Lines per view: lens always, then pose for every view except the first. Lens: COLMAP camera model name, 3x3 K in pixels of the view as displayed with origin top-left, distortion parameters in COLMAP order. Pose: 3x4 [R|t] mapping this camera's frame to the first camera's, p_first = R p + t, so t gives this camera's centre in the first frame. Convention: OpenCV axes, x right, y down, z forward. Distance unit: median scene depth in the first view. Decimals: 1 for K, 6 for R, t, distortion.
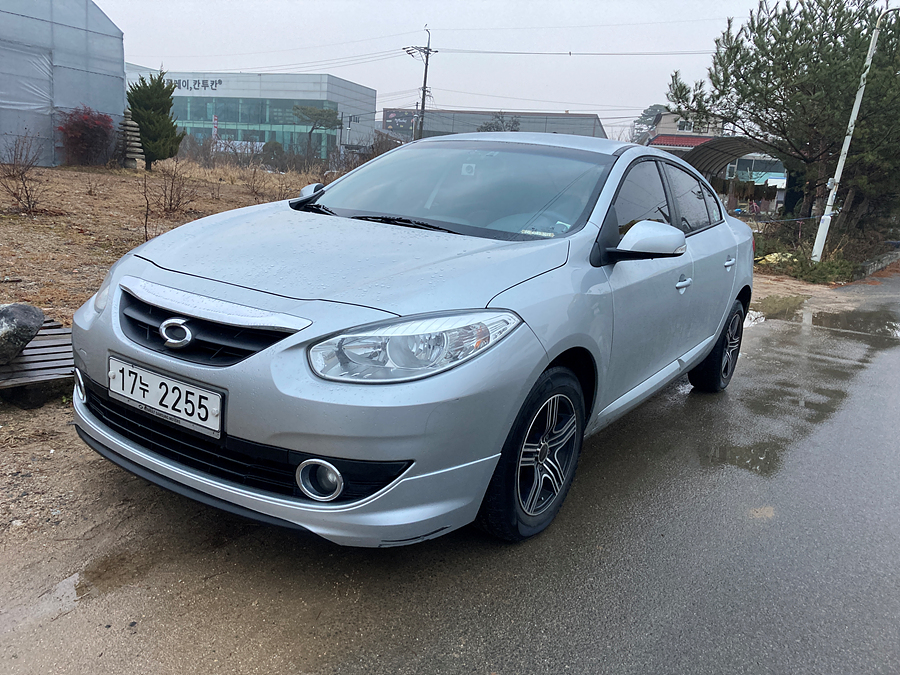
lens RADIAL K [[742.8, 0, 406.8], [0, 742.8, 336.7], [0, 0, 1]] dist [0.032829, -0.003739]
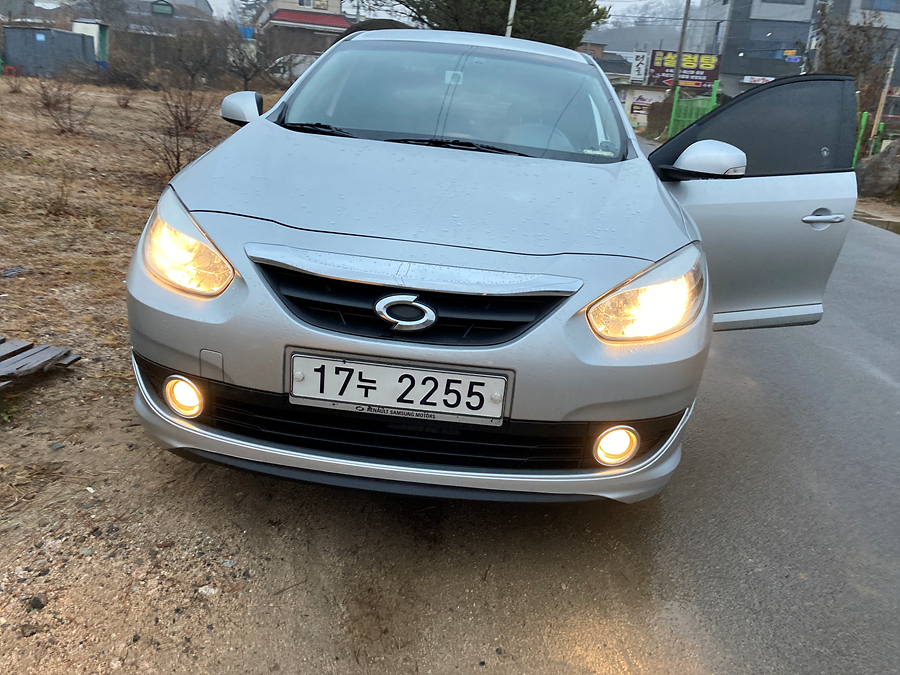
lens RADIAL K [[743.9, 0, 421.4], [0, 743.9, 334.1], [0, 0, 1]] dist [0.022306, 0.013103]
pose [[0.850269, -0.173710, 0.496858, -0.618916], [0.092231, 0.978537, 0.184280, -0.115239], [-0.518205, -0.110862, 0.848041, 0.259449]]
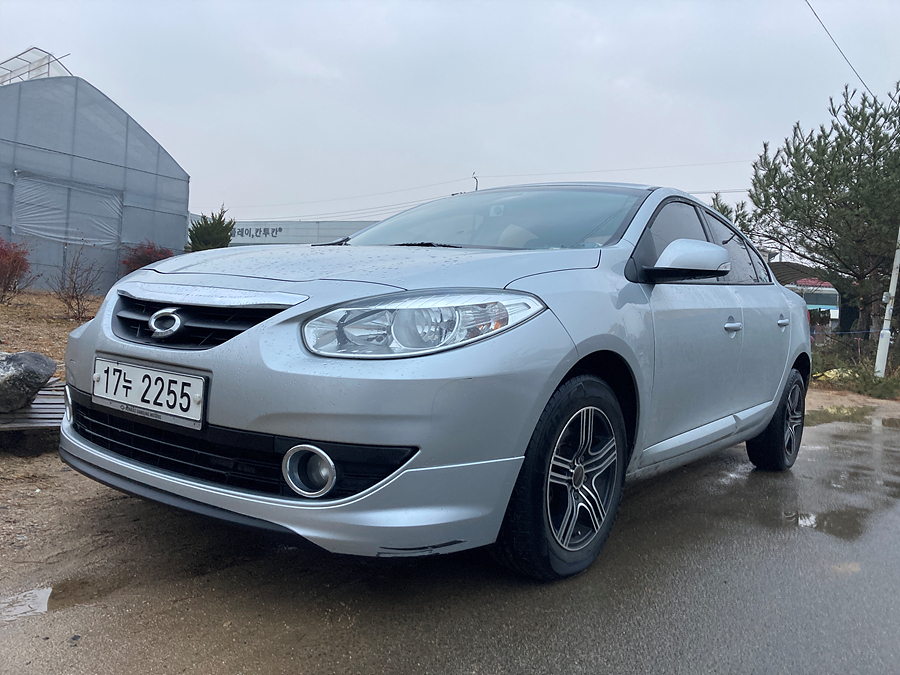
lens RADIAL K [[743.9, 0, 421.4], [0, 743.9, 334.1], [0, 0, 1]] dist [0.022306, 0.013103]
pose [[0.998809, 0.000495, -0.048786, 0.042512], [-0.009908, 0.981169, -0.192897, 0.159468], [0.047772, 0.193151, 0.980005, 0.106251]]
